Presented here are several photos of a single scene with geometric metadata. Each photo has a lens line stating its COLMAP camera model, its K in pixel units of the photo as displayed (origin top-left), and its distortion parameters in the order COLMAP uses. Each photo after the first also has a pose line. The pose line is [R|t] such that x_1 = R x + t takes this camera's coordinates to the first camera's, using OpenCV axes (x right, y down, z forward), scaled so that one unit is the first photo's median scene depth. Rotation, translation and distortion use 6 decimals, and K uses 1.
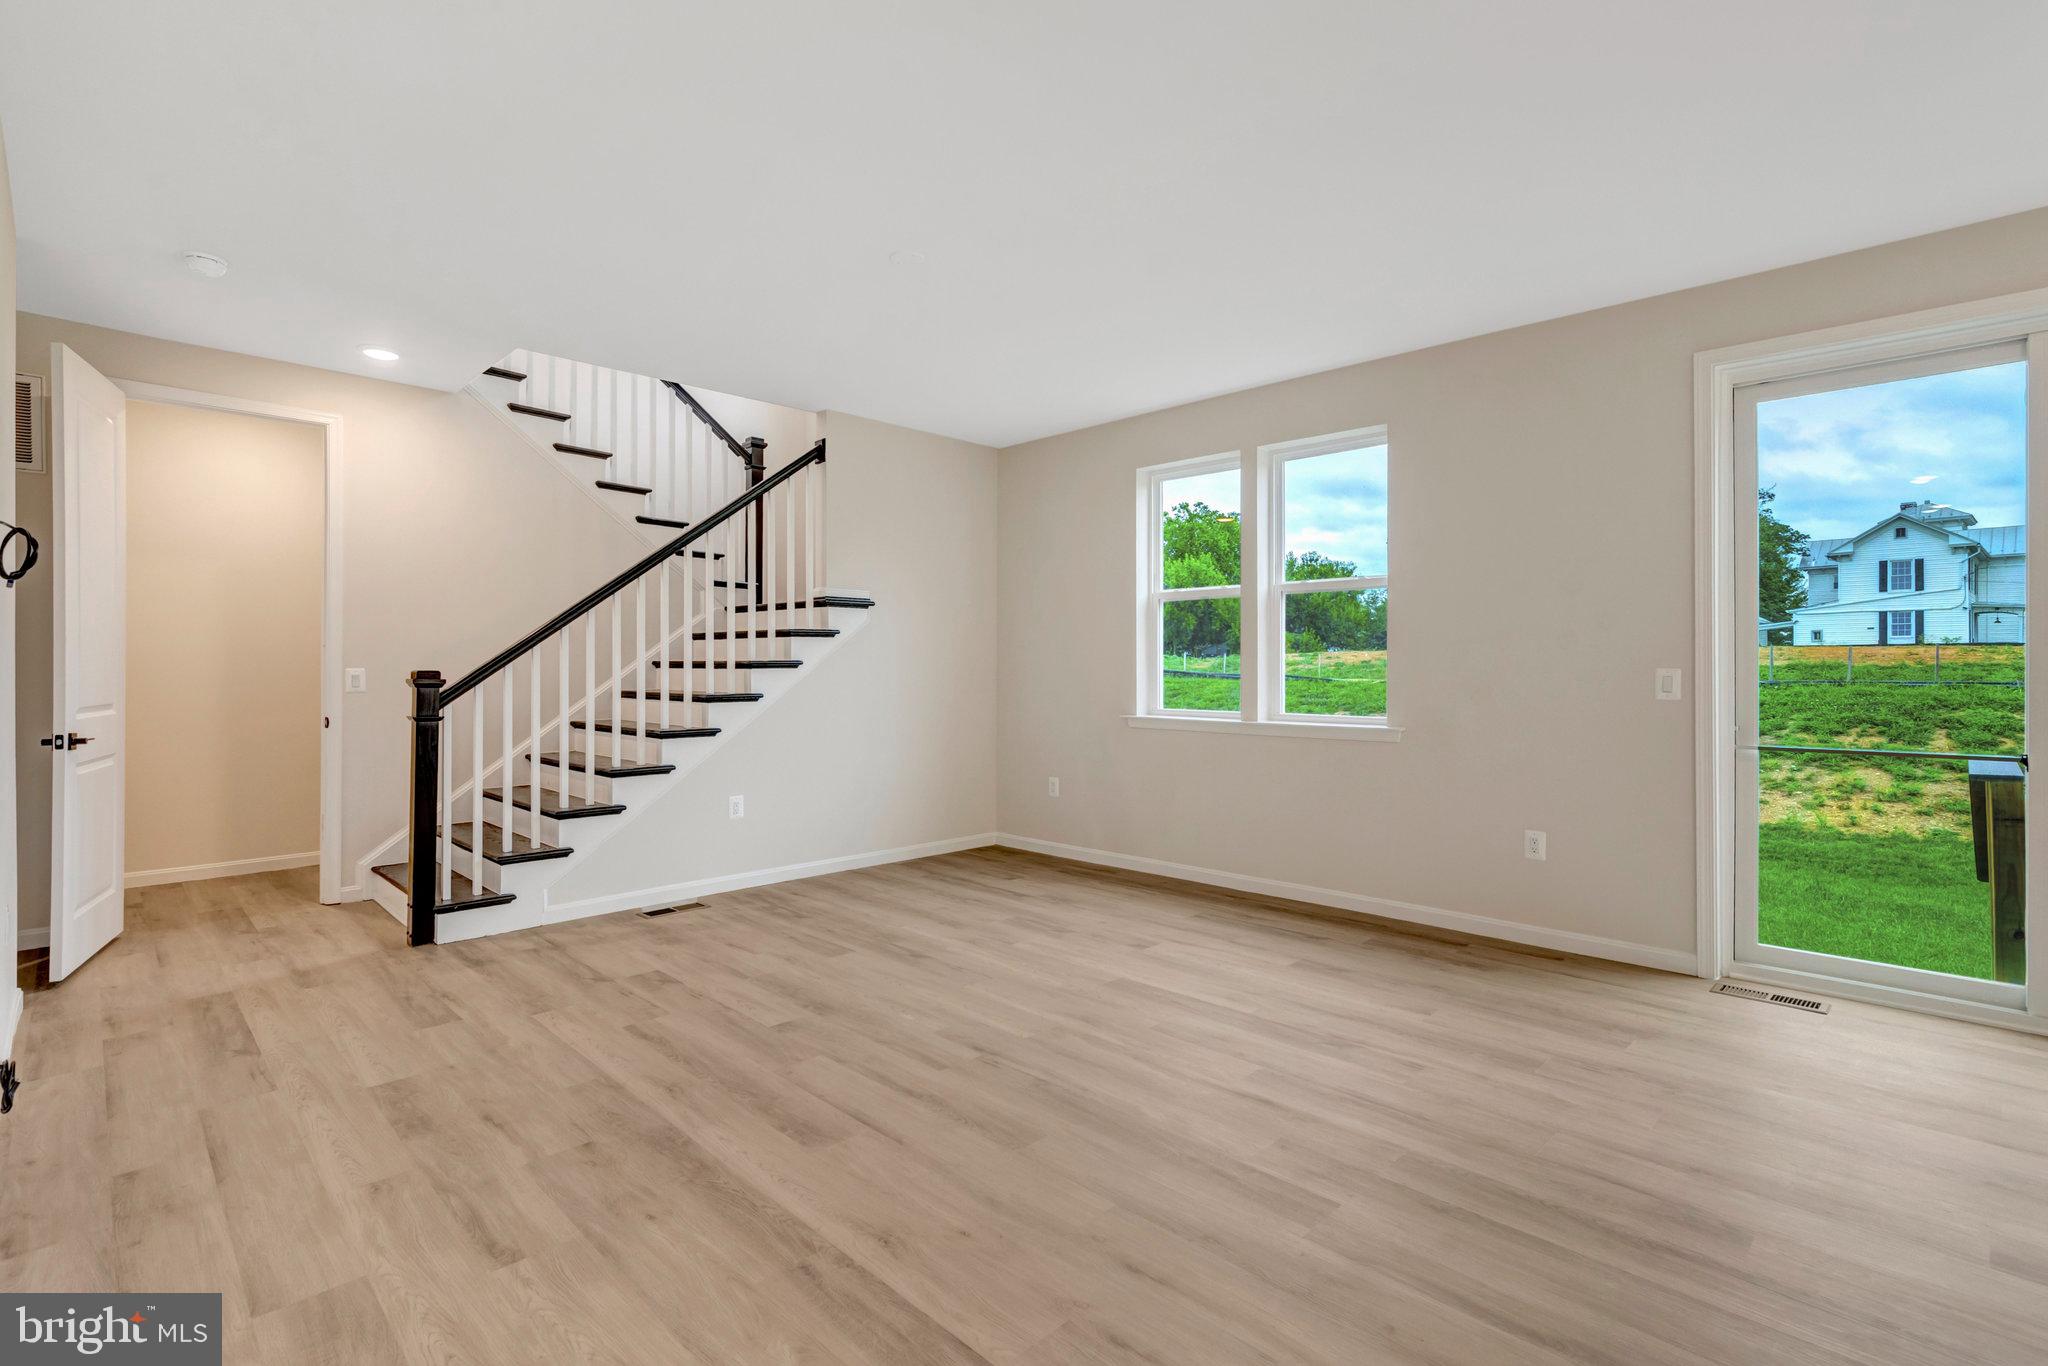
lens RADIAL K [[952.5, 0, 1024.4], [0, 952.5, 674.4], [0, 0, 1]] dist [-0.001760, 0.000247]
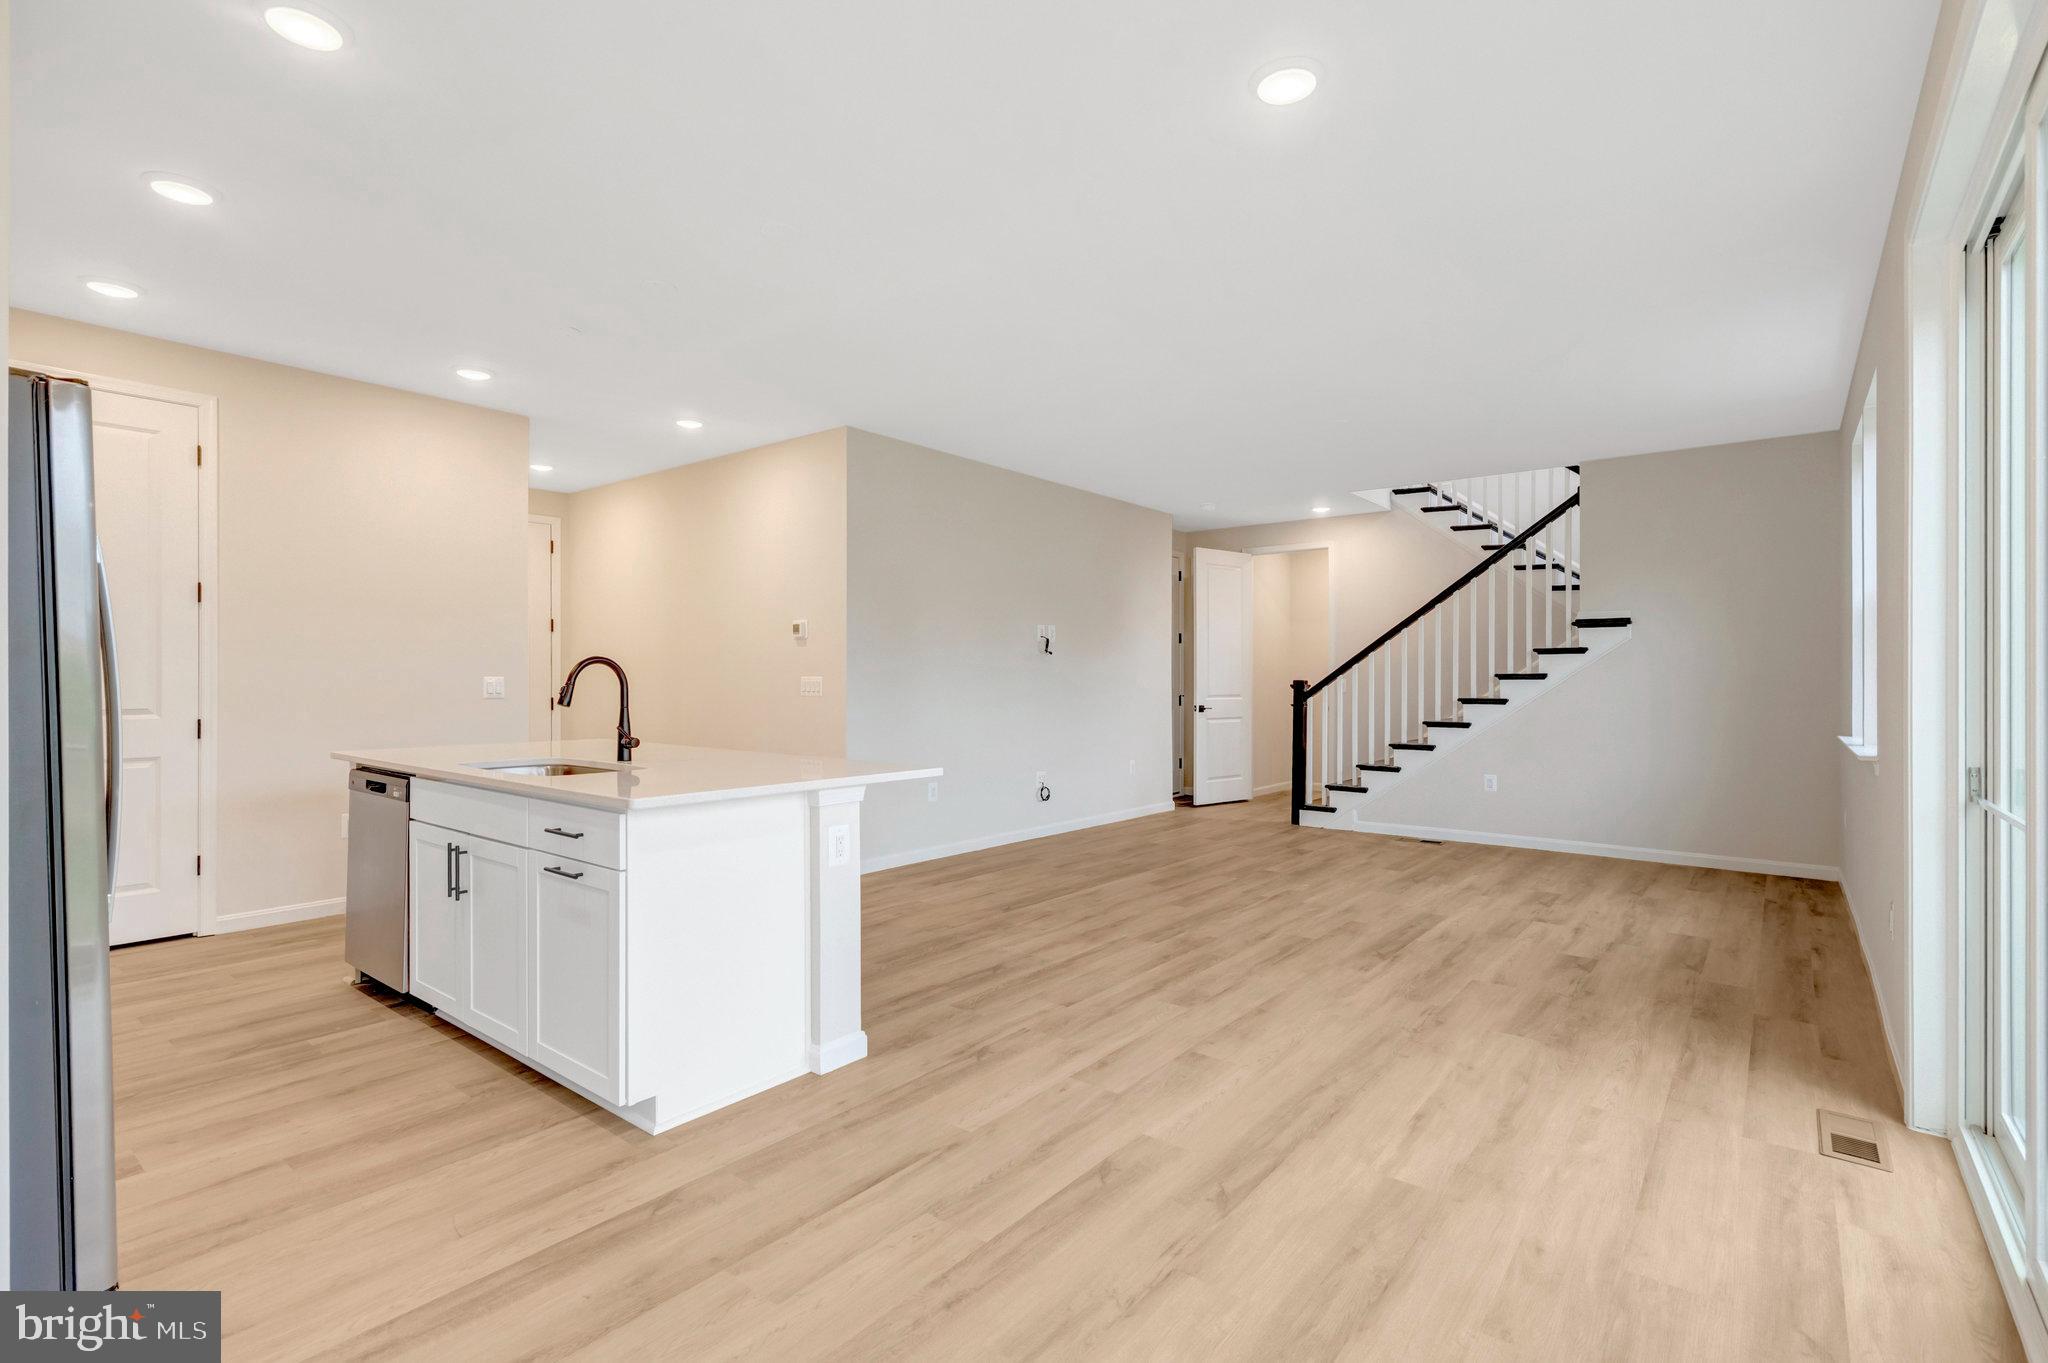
lens RADIAL K [[952.5, 0, 1034.4], [0, 952.5, 679.9], [0, 0, 1]] dist [-0.001760, 0.000247]
pose [[0.119846, 0.001012, -0.992792, 1.202698], [-0.009810, 0.999952, -0.000165, 0.001308], [0.992744, 0.009759, 0.119850, 0.255603]]
